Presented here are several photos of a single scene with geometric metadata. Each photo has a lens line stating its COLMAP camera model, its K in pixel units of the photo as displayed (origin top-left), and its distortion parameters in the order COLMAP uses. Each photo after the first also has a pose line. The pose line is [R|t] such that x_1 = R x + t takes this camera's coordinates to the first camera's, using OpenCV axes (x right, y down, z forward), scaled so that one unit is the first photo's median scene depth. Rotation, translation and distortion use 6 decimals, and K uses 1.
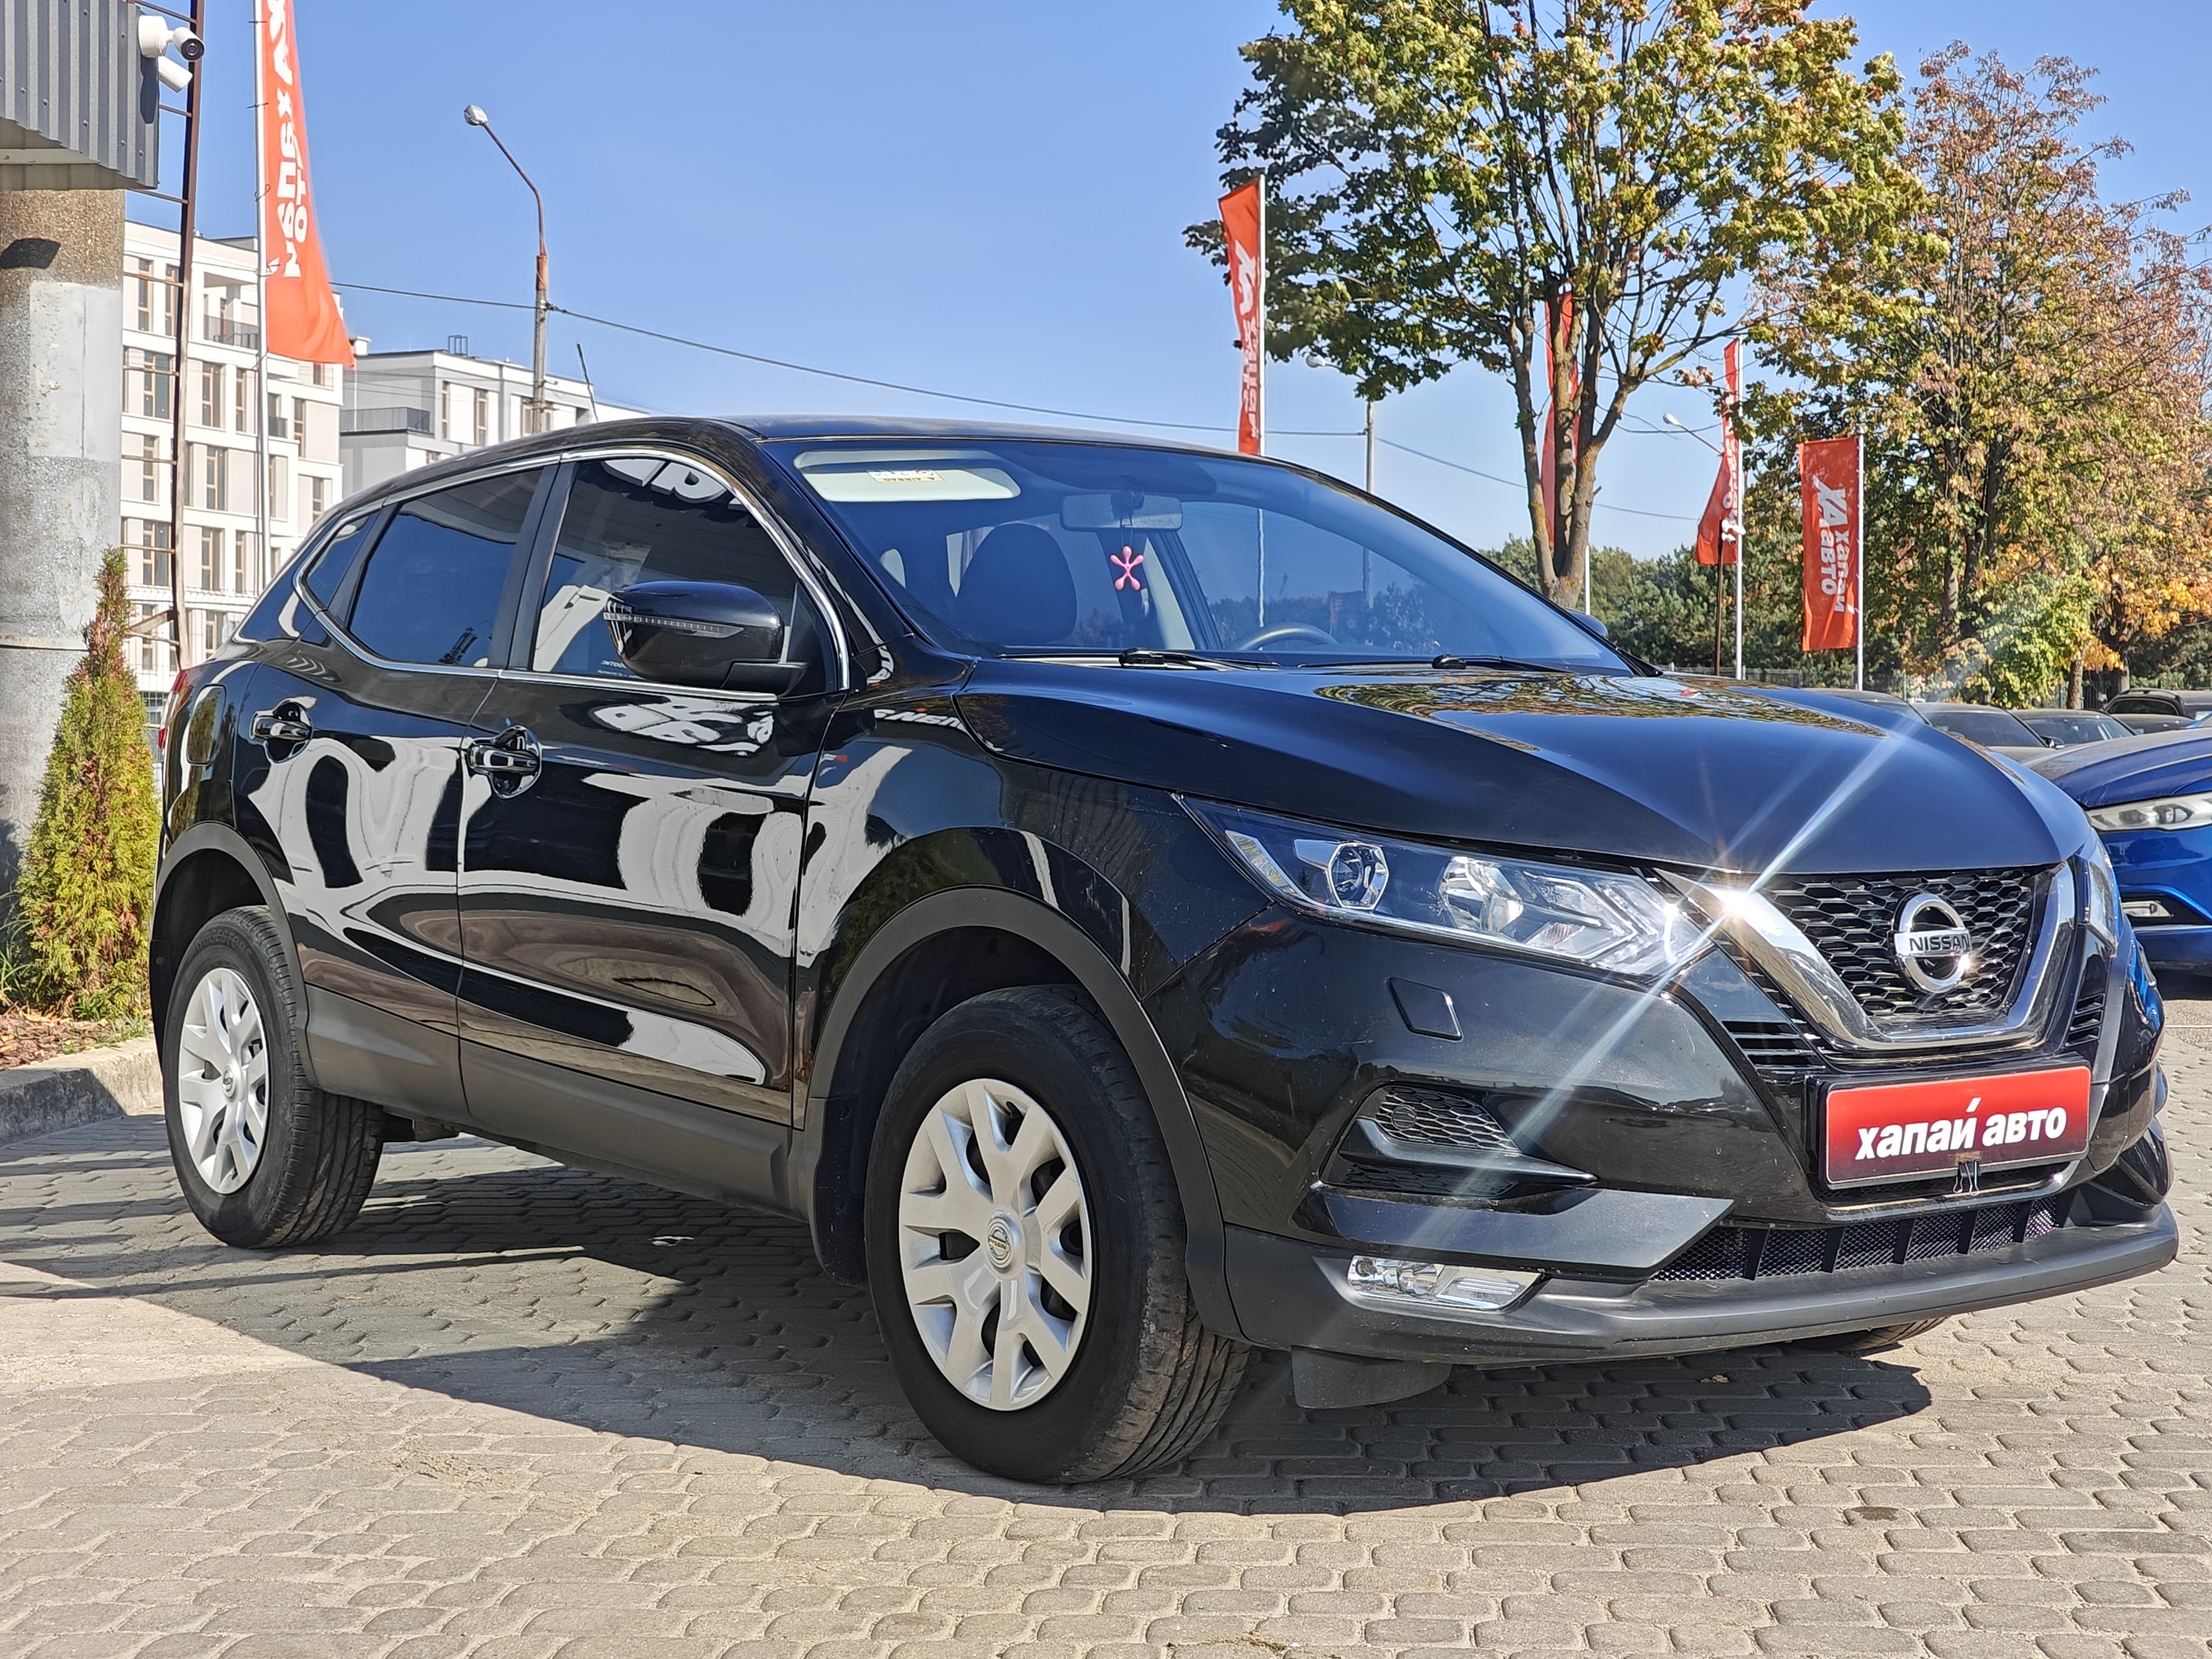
lens RADIAL K [[3033.8, 0, 1105.1], [0, 3033.8, 824.7], [0, 0, 1]] dist [0.024249, 0.000000]
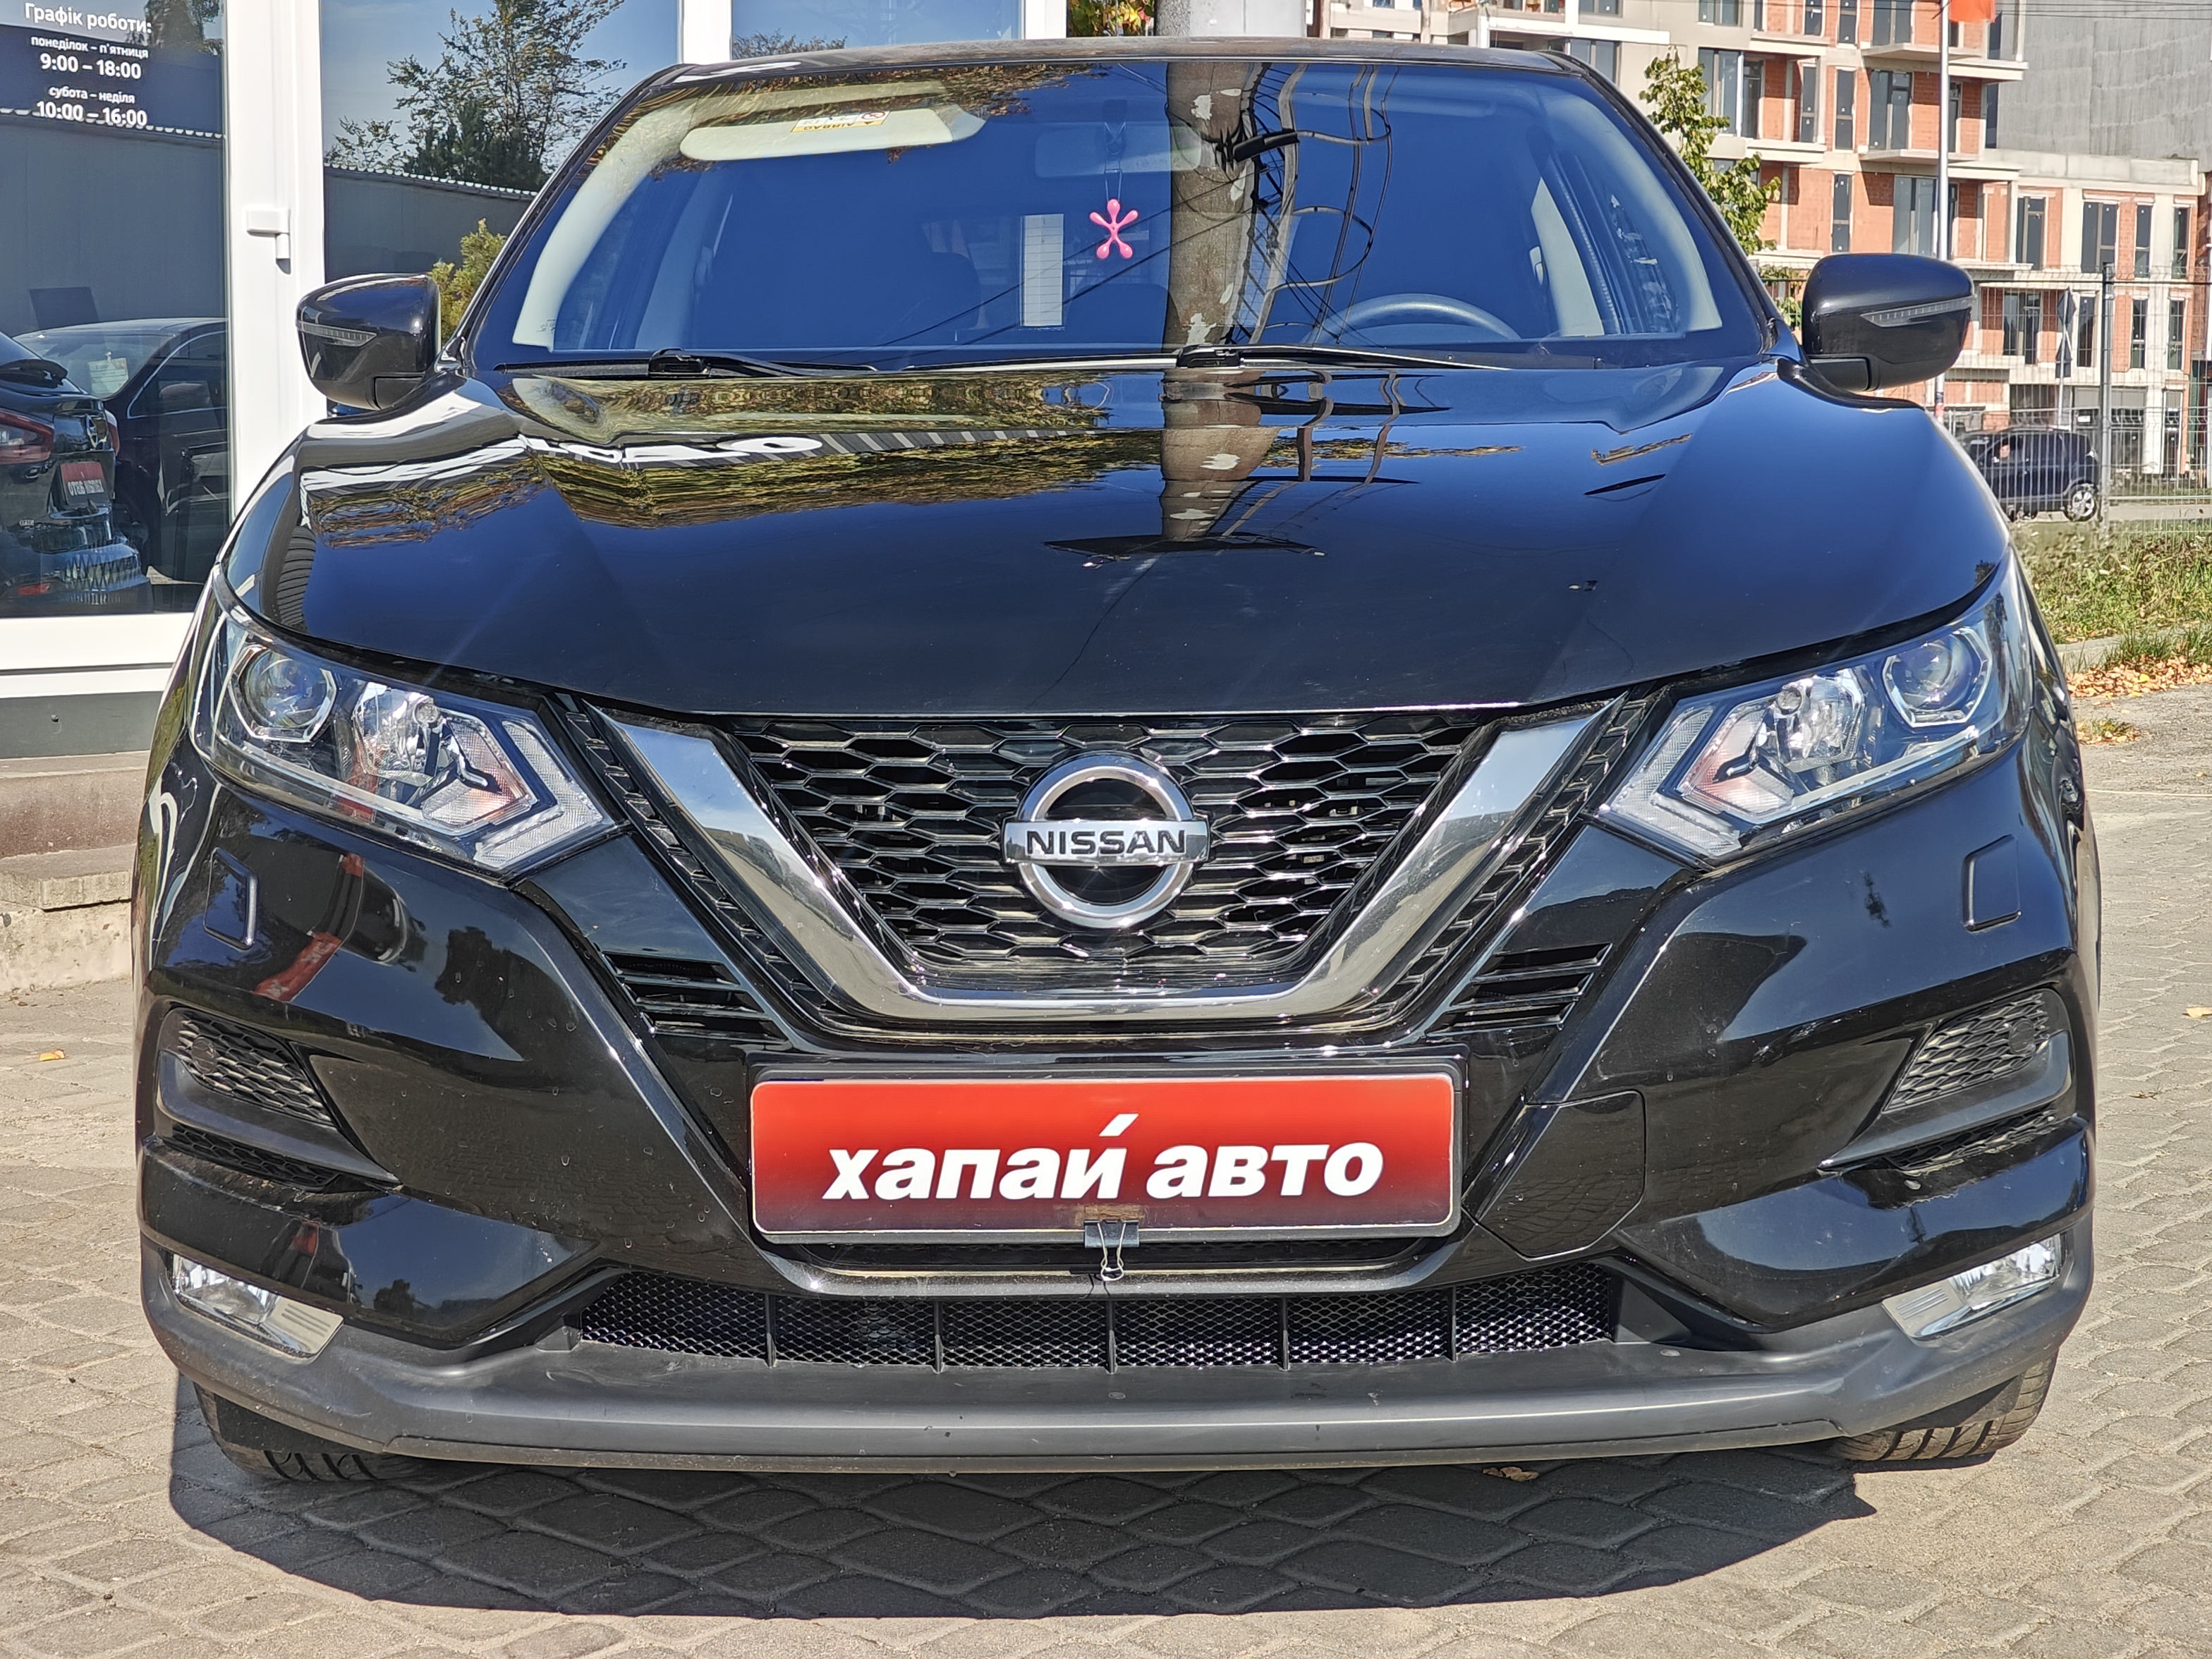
lens RADIAL K [[3033.8, 0, 1106.3], [0, 3033.8, 833.2], [0, 0, 1]] dist [0.024249, 0.000000]
pose [[0.819267, 0.065228, -0.569690, 0.608905], [-0.004360, 0.994189, 0.107562, -0.025006], [0.573396, -0.085638, 0.814790, 0.535050]]
